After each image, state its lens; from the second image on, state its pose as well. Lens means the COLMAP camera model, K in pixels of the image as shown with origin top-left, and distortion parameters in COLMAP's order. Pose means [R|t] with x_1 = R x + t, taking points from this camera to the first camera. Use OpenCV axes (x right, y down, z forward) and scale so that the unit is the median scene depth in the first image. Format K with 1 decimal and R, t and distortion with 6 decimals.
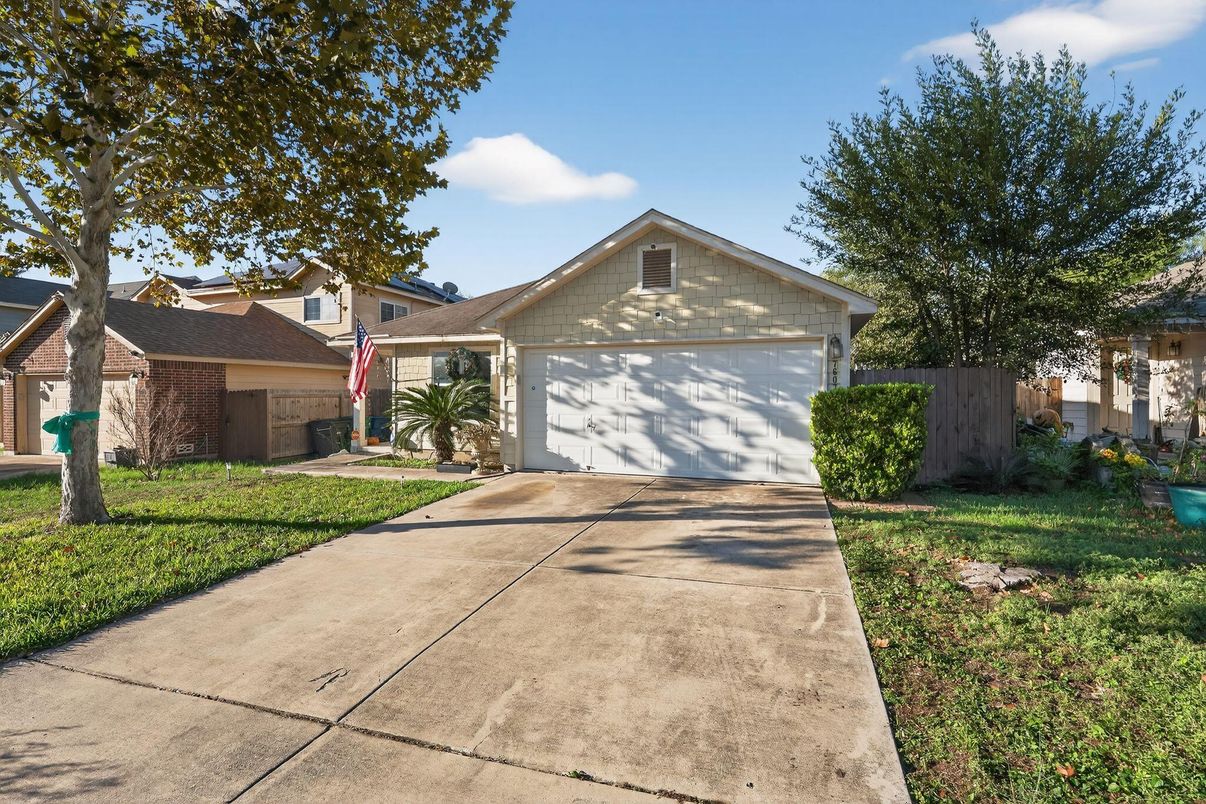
lens RADIAL K [[533.5, 0, 603.0], [0, 533.5, 402.0], [0, 0, 1]] dist [-0.001363, -0.000055]
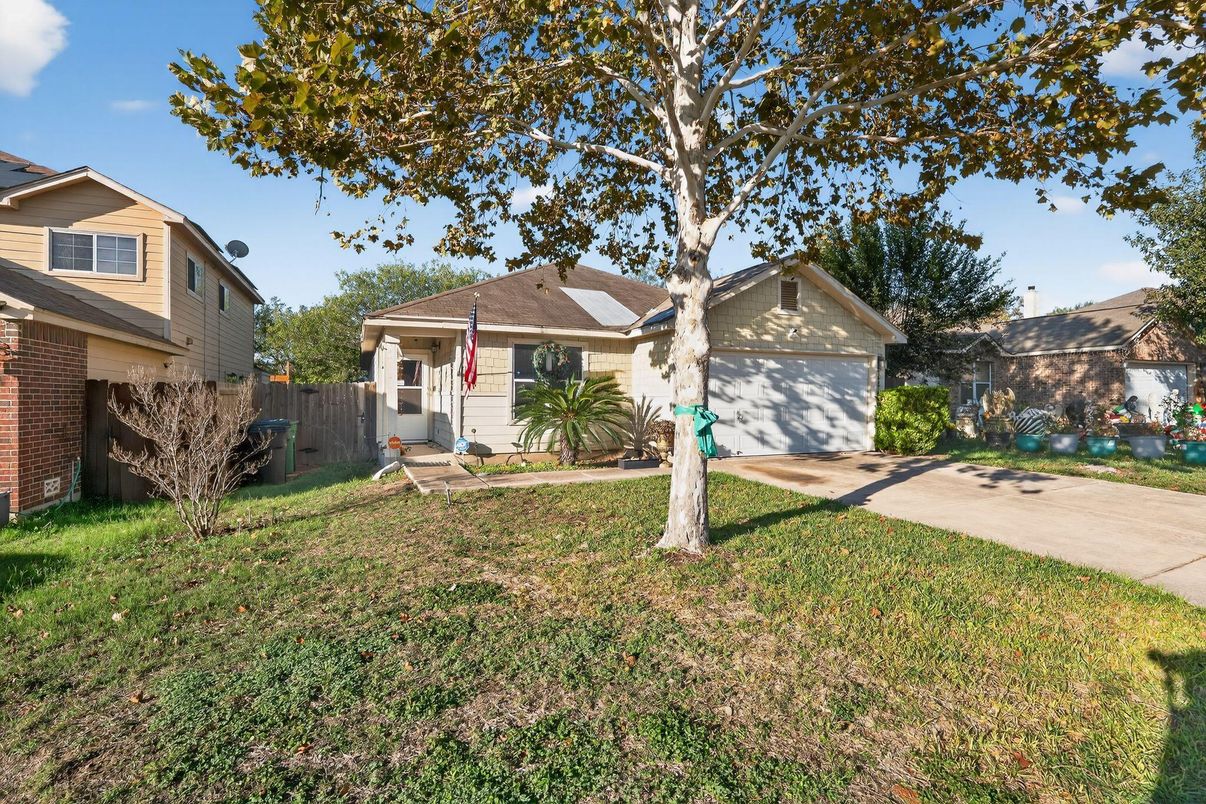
lens RADIAL K [[512.1, 0, 603.0], [0, 512.1, 402.0], [0, 0, 1]] dist [-0.019821, -0.000143]
pose [[0.756286, -0.008915, 0.654181, -1.059945], [0.004510, 0.999954, 0.008413, 0.000845], [-0.654226, -0.003412, 0.756292, 0.338967]]
